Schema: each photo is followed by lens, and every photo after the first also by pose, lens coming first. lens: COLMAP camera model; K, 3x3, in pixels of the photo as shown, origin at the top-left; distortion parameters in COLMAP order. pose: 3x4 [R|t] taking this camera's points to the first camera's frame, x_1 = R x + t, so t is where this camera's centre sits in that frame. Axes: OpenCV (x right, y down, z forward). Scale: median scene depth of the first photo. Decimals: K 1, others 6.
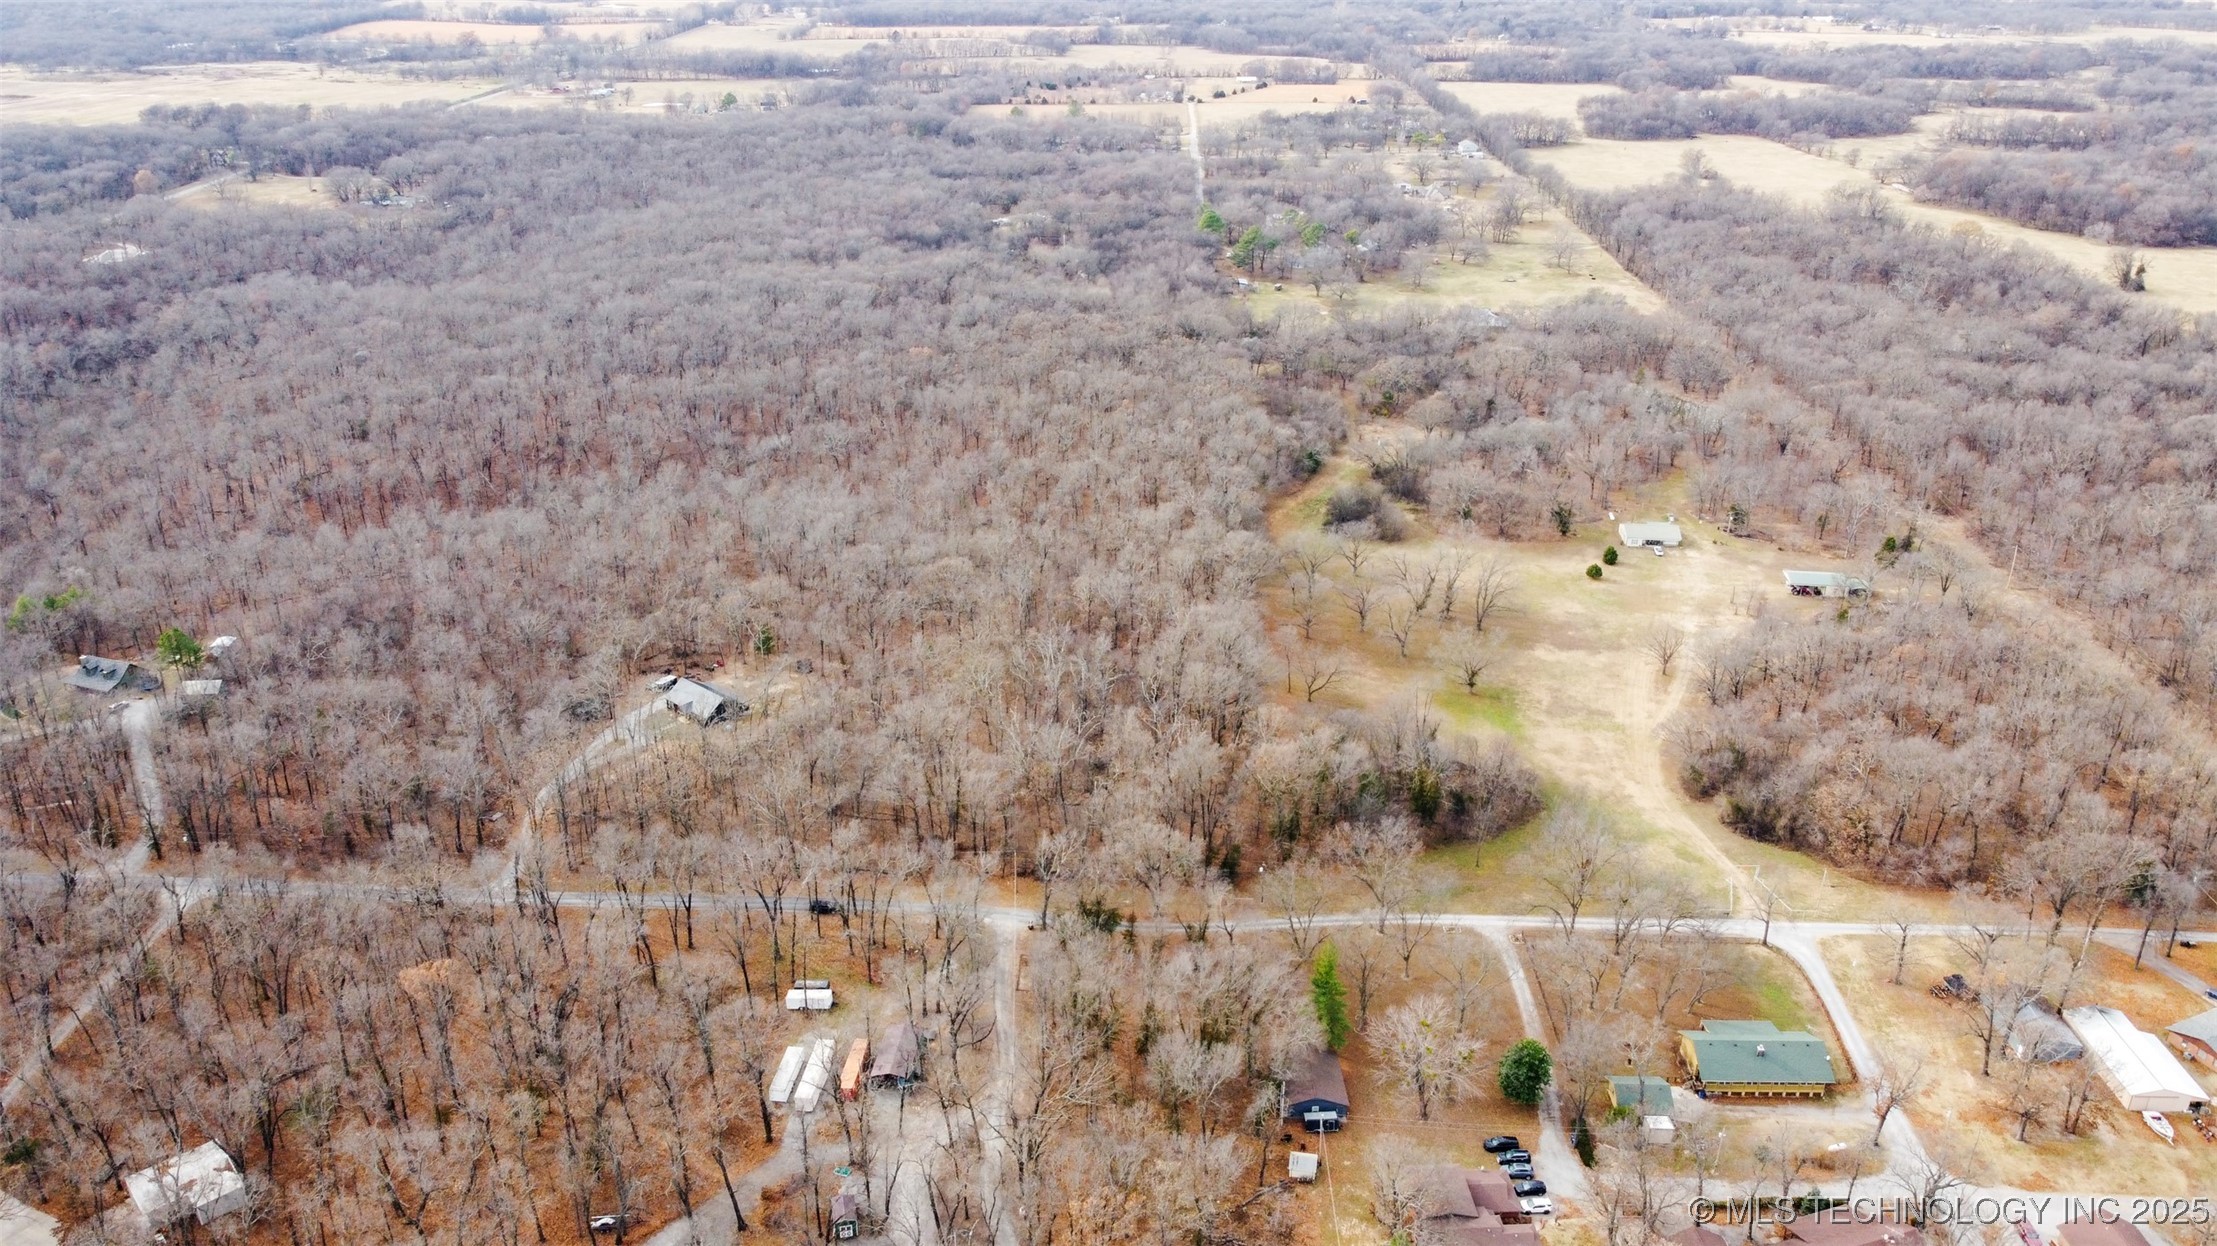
lens RADIAL K [[1568.9, 0, 1109.7], [0, 1568.9, 619.5], [0, 0, 1]] dist [-0.013955, -0.001265]
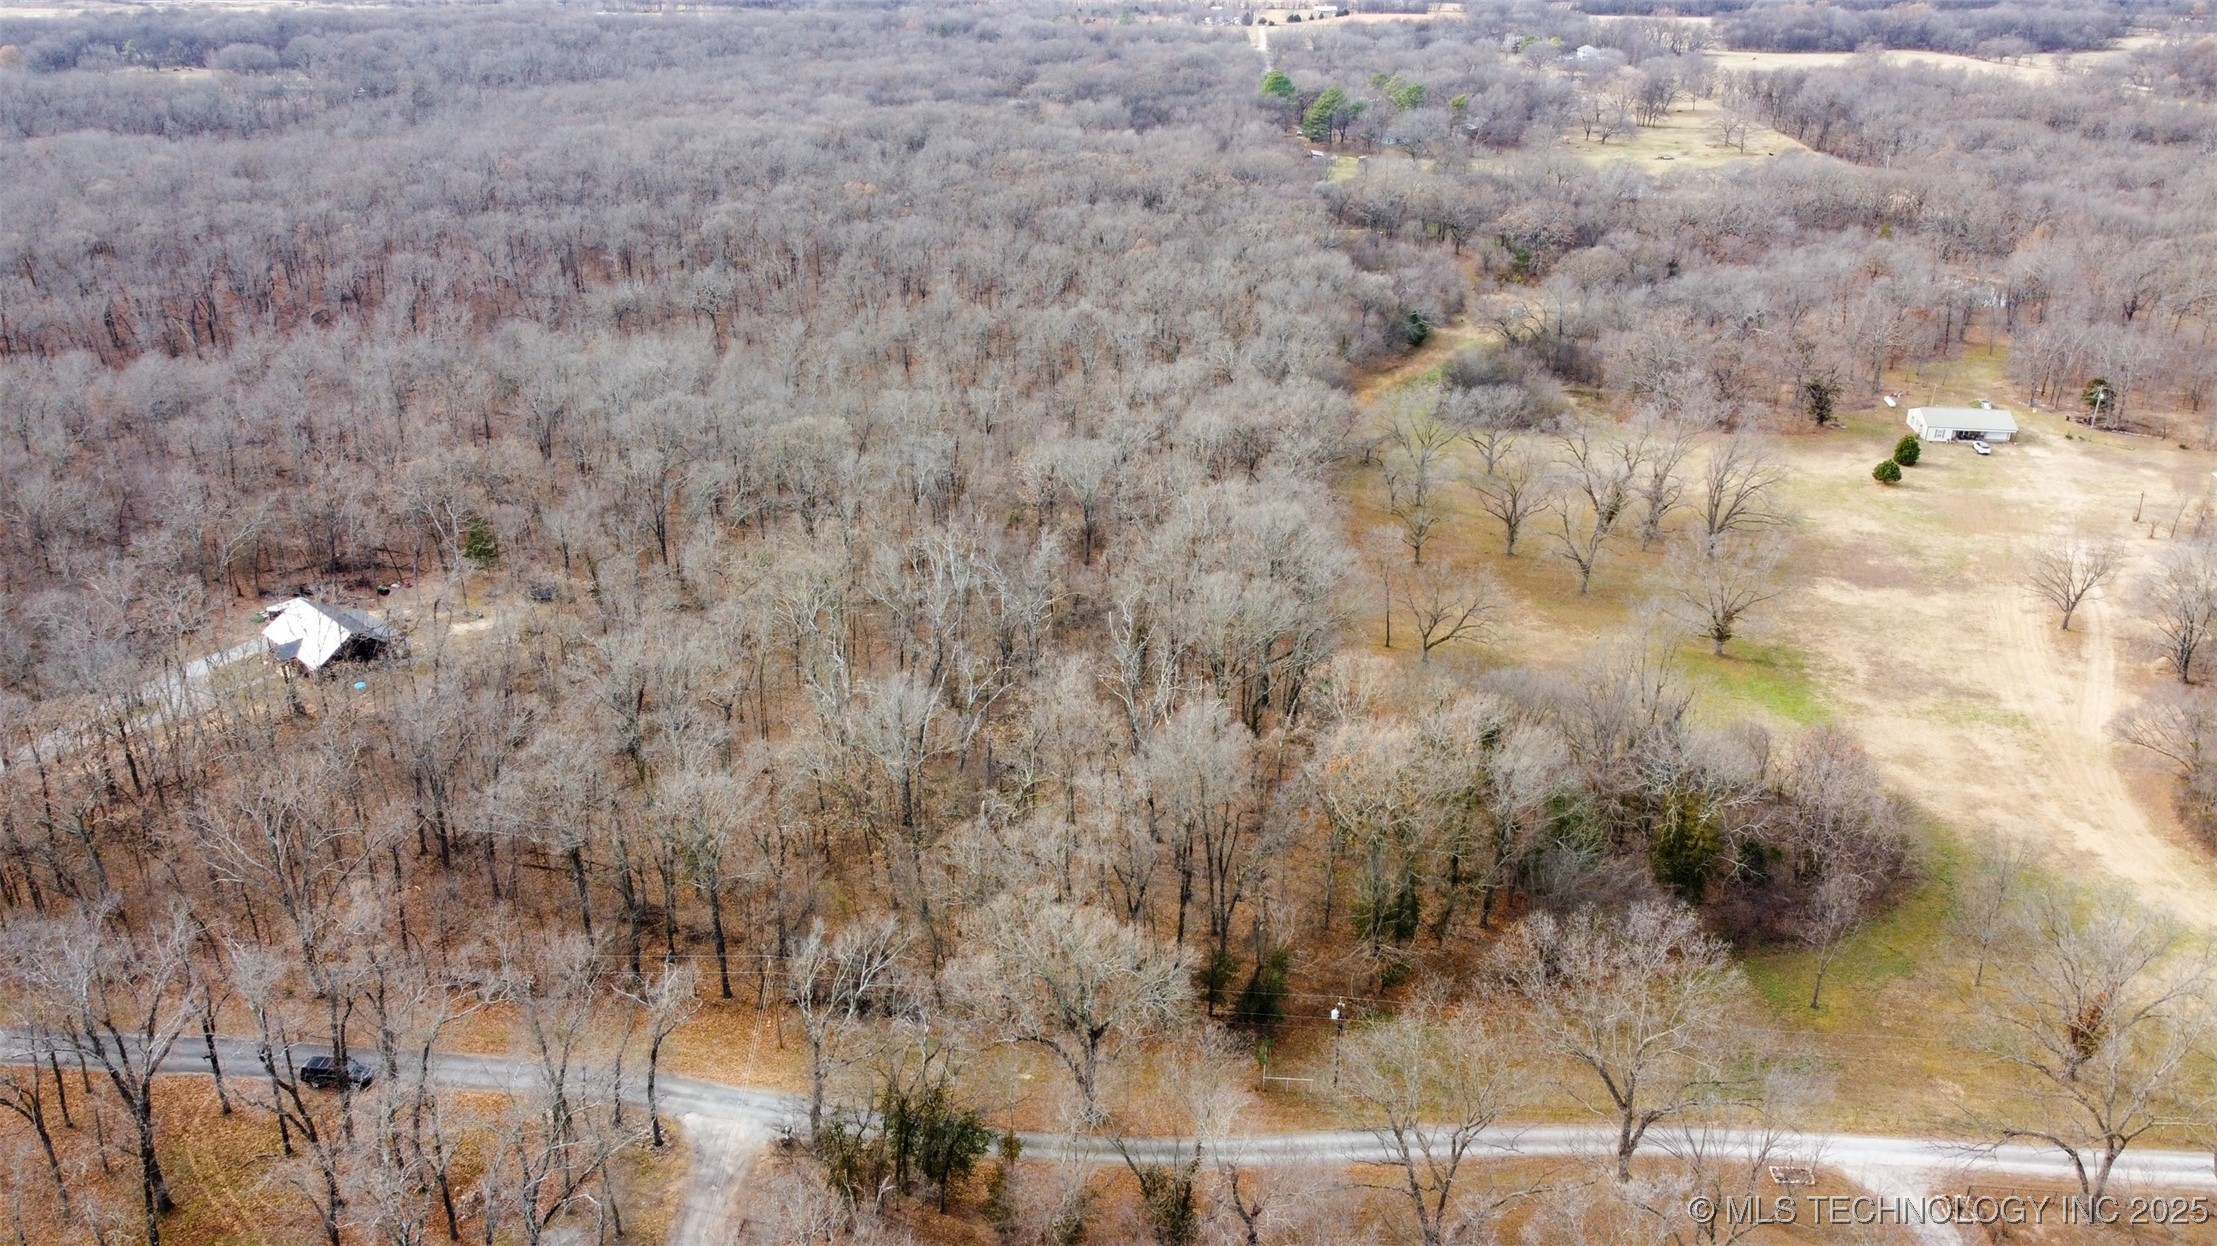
lens RADIAL K [[1568.9, 0, 1107.0], [0, 1568.9, 627.2], [0, 0, 1]] dist [-0.013955, -0.001265]
pose [[0.998803, 0.017757, -0.045572, 0.038702], [-0.017925, 0.999834, -0.003295, 0.041437], [0.045506, 0.004108, 0.998956, 0.422210]]
